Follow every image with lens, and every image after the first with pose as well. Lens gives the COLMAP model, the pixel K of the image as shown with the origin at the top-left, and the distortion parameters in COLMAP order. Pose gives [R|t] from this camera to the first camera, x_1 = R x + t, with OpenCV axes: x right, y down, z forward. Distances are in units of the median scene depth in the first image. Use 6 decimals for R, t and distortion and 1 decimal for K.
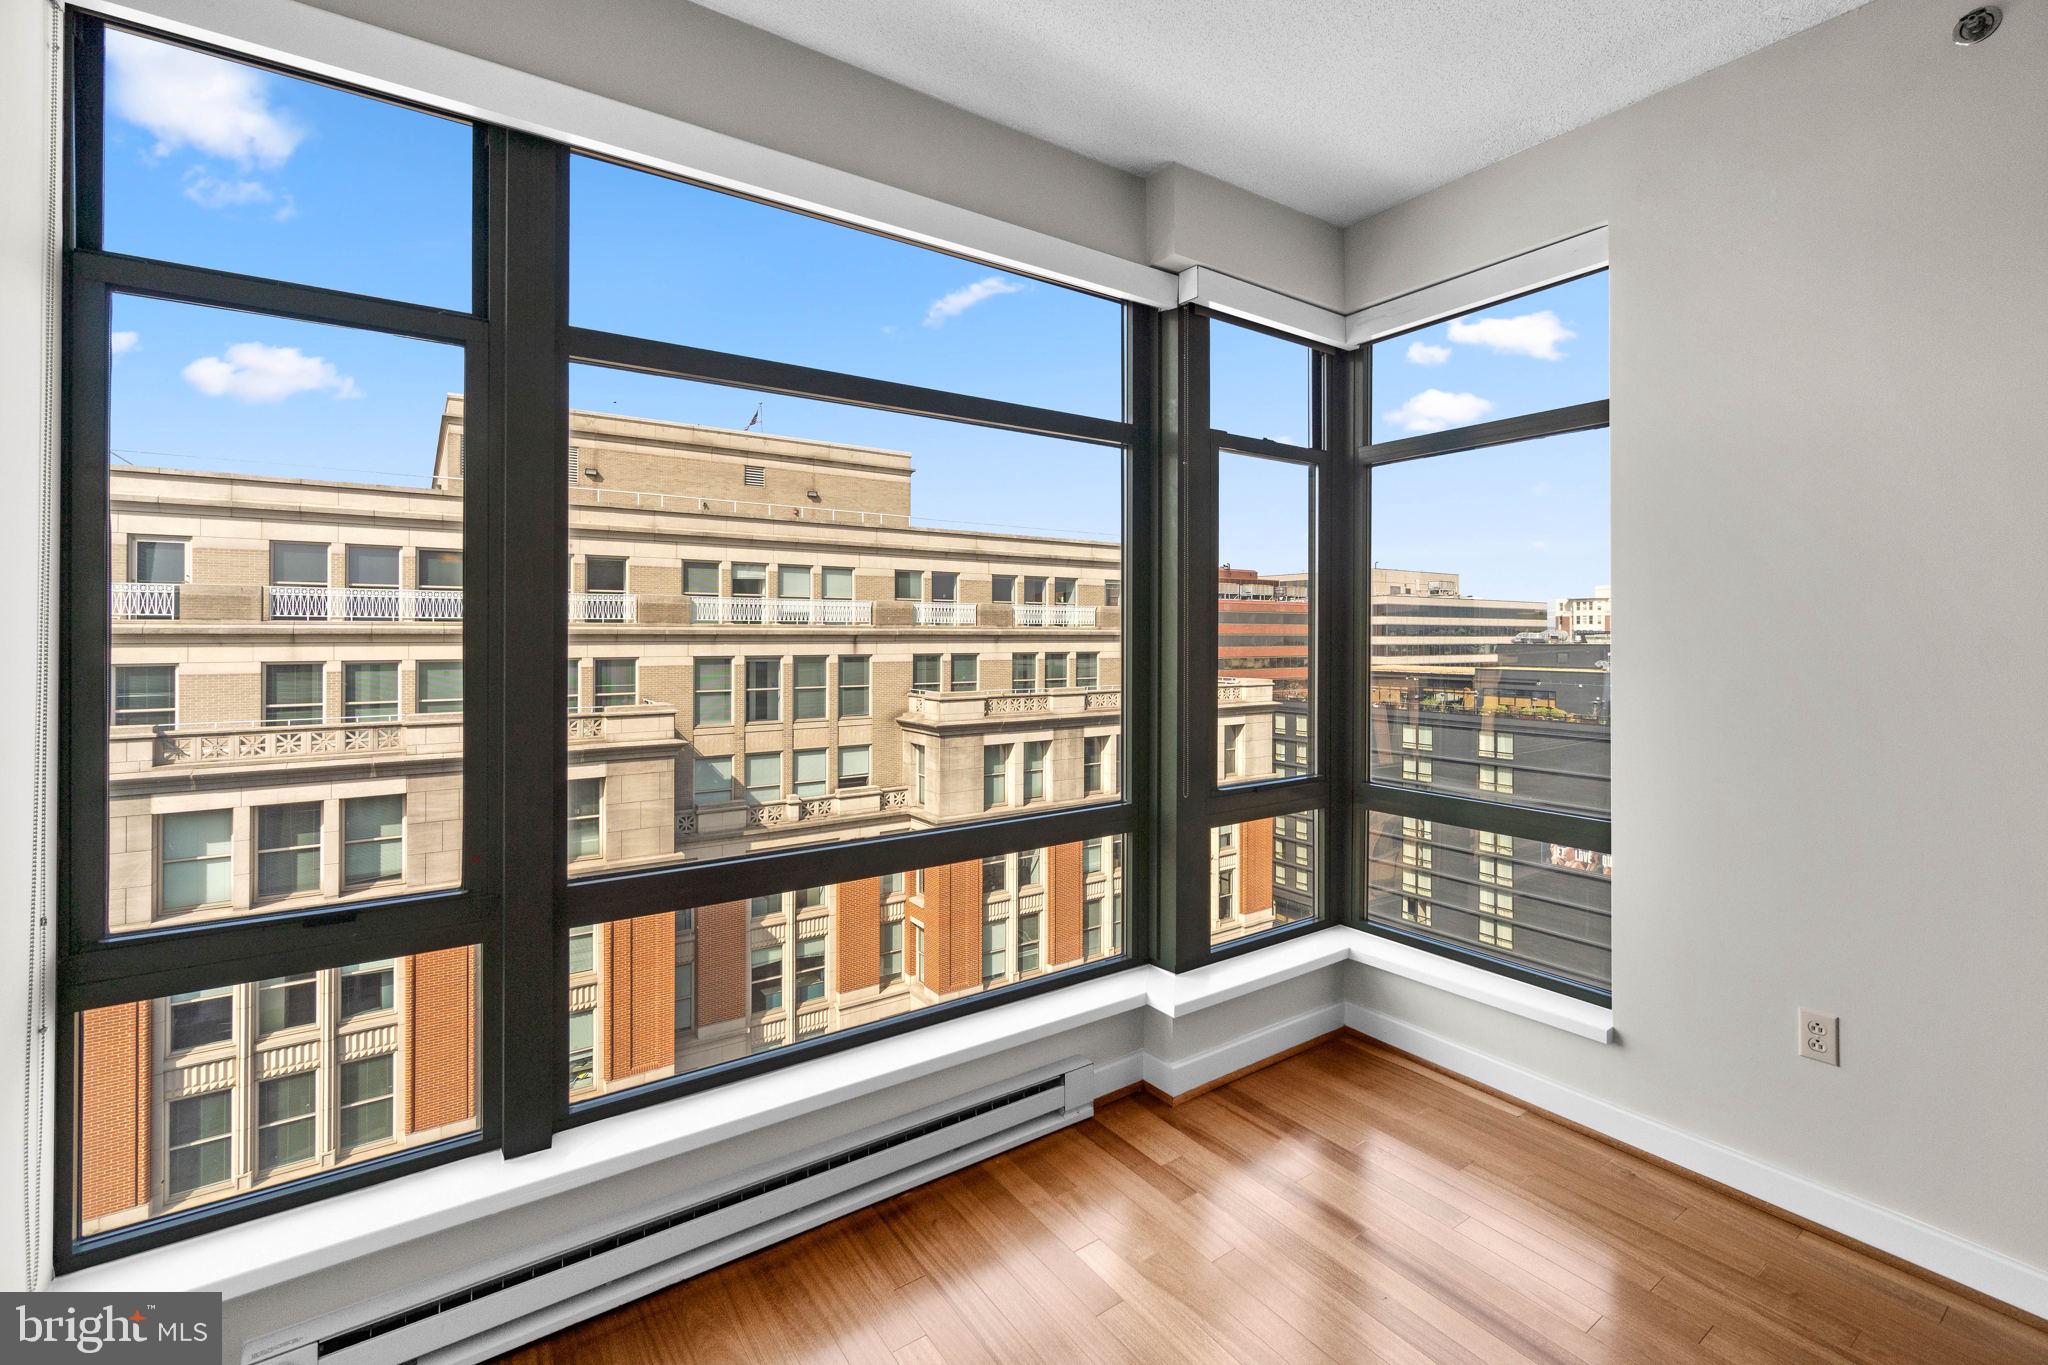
lens RADIAL K [[888.1, 0, 988.2], [0, 888.1, 643.9], [0, 0, 1]] dist [-0.006557, 0.002676]
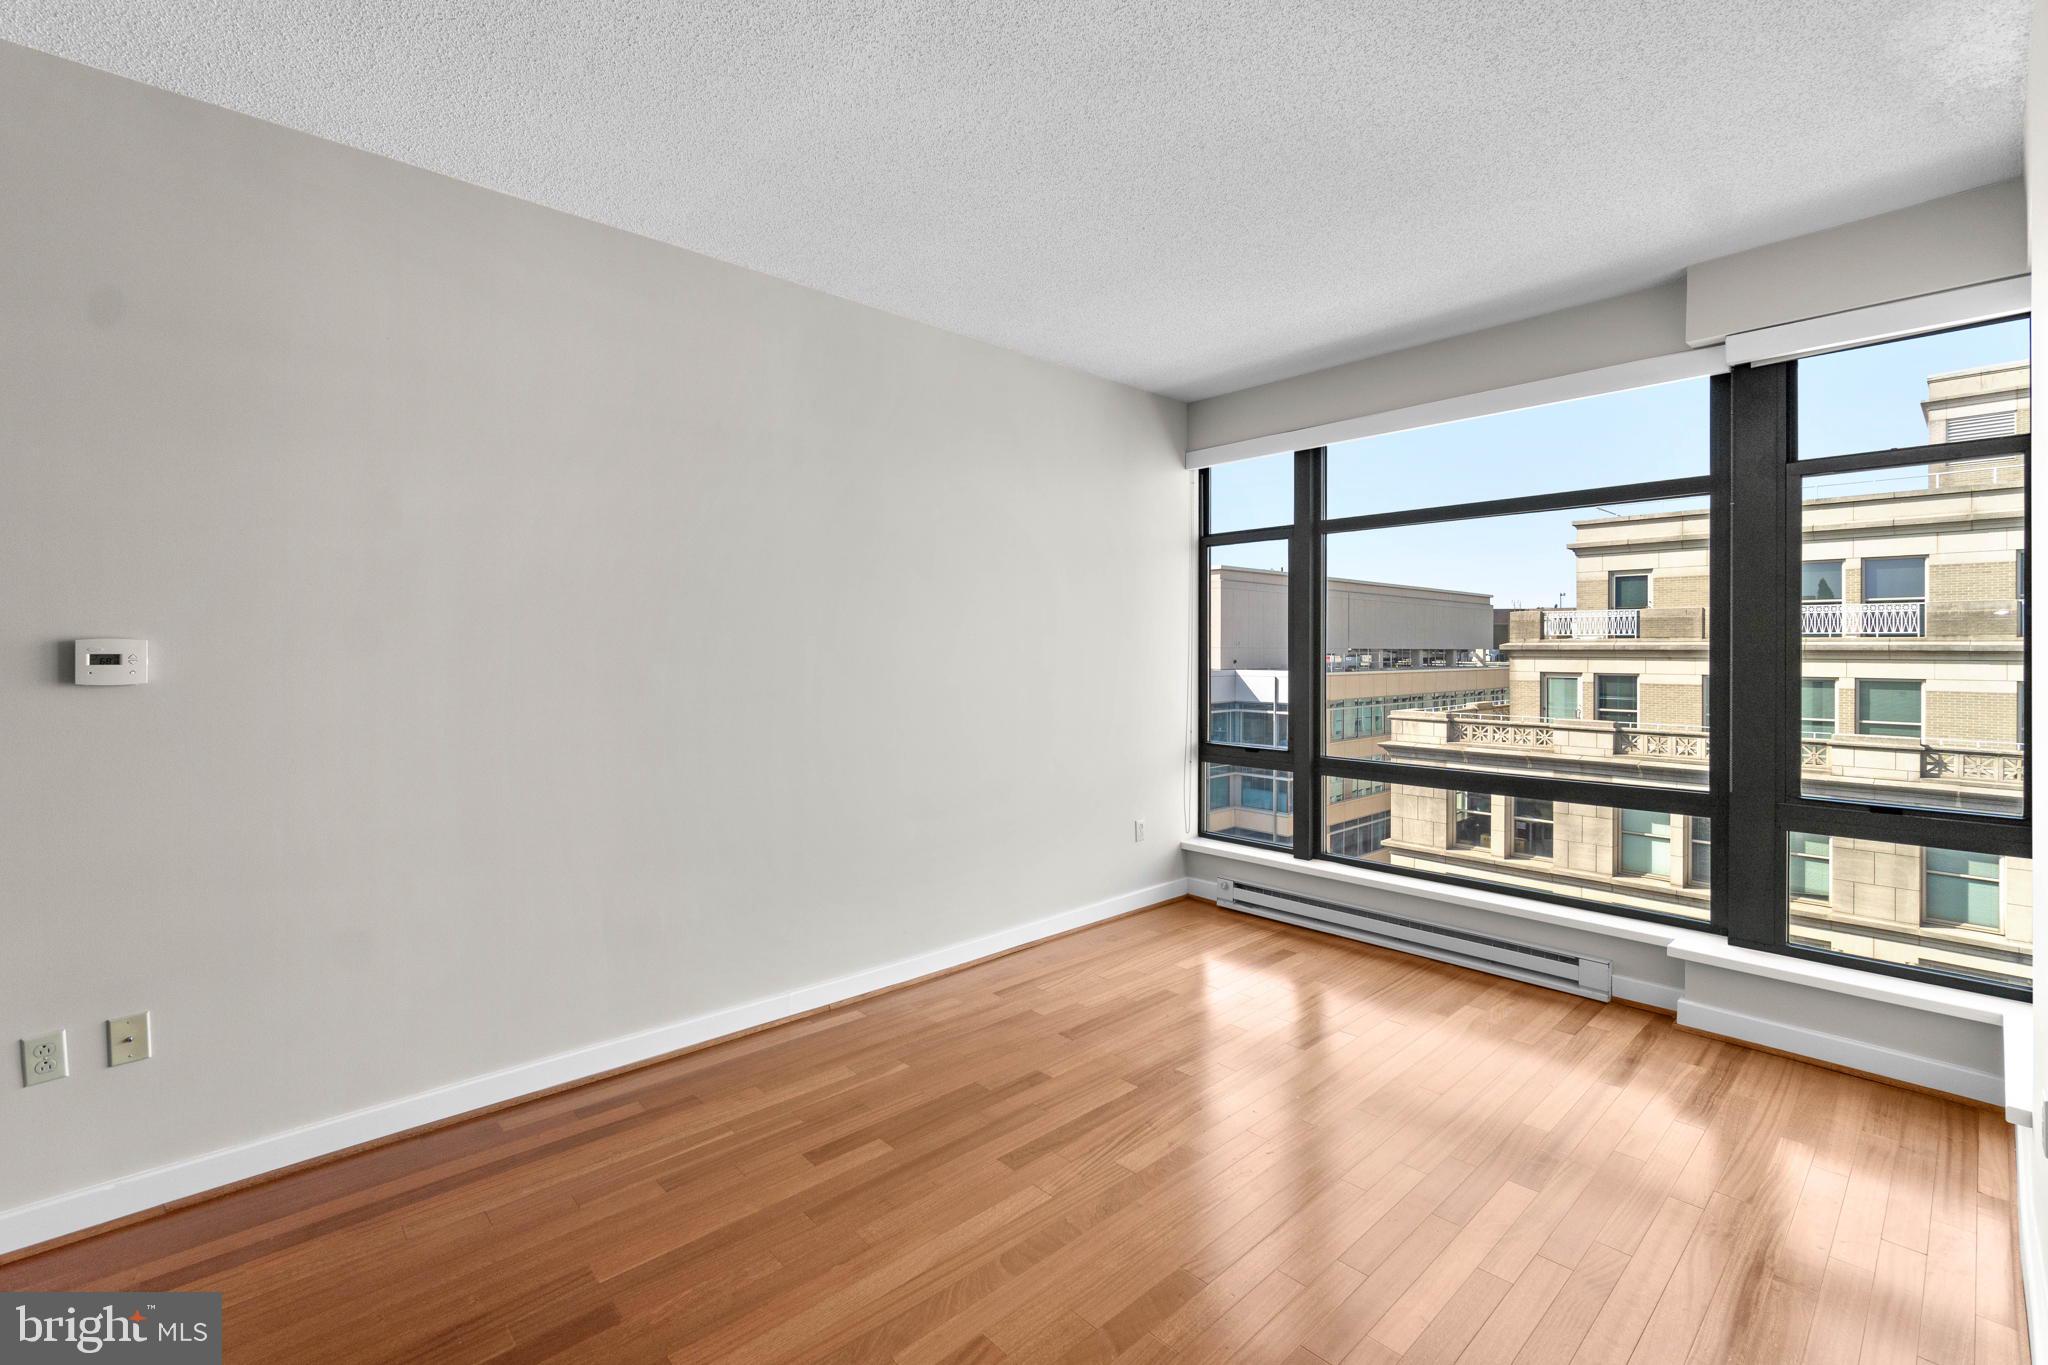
lens RADIAL K [[888.1, 0, 1066.8], [0, 888.1, 642.0], [0, 0, 1]] dist [-0.006557, 0.002676]
pose [[0.177946, -0.009745, -0.983992, 0.161289], [-0.010538, 0.999875, -0.011808, 0.000203], [0.983984, 0.012471, 0.177821, -0.008711]]
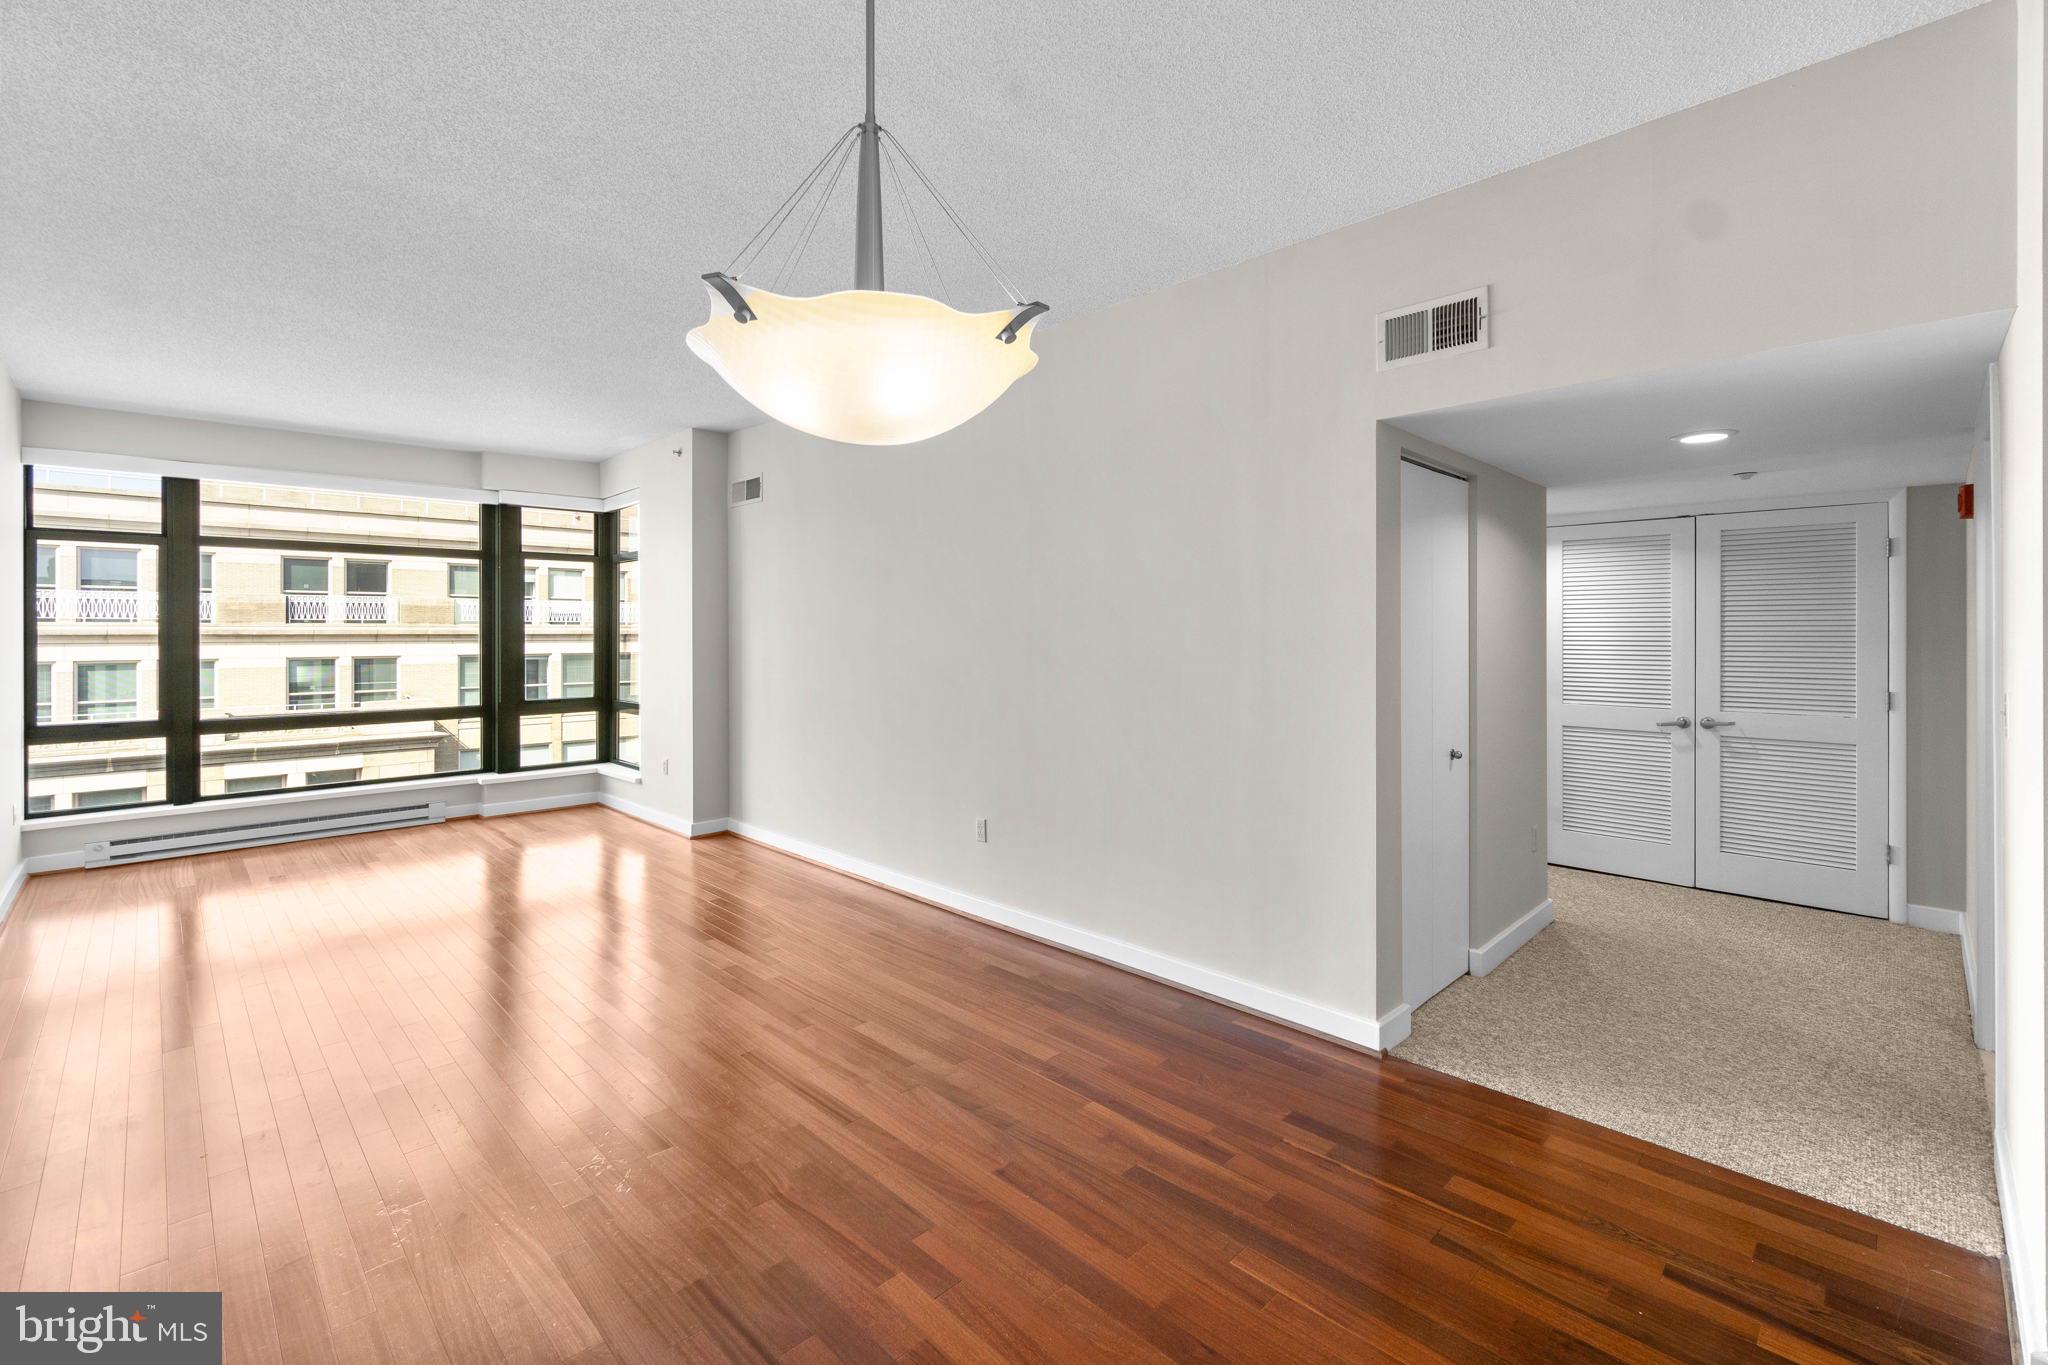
lens RADIAL K [[888.1, 0, 1001.5], [0, 888.1, 643.6], [0, 0, 1]] dist [-0.006557, 0.002676]
pose [[0.982806, -0.004888, 0.184575, 0.153078], [0.004500, 0.999987, 0.002519, 0.001134], [-0.184585, -0.001645, 0.982815, -0.228383]]
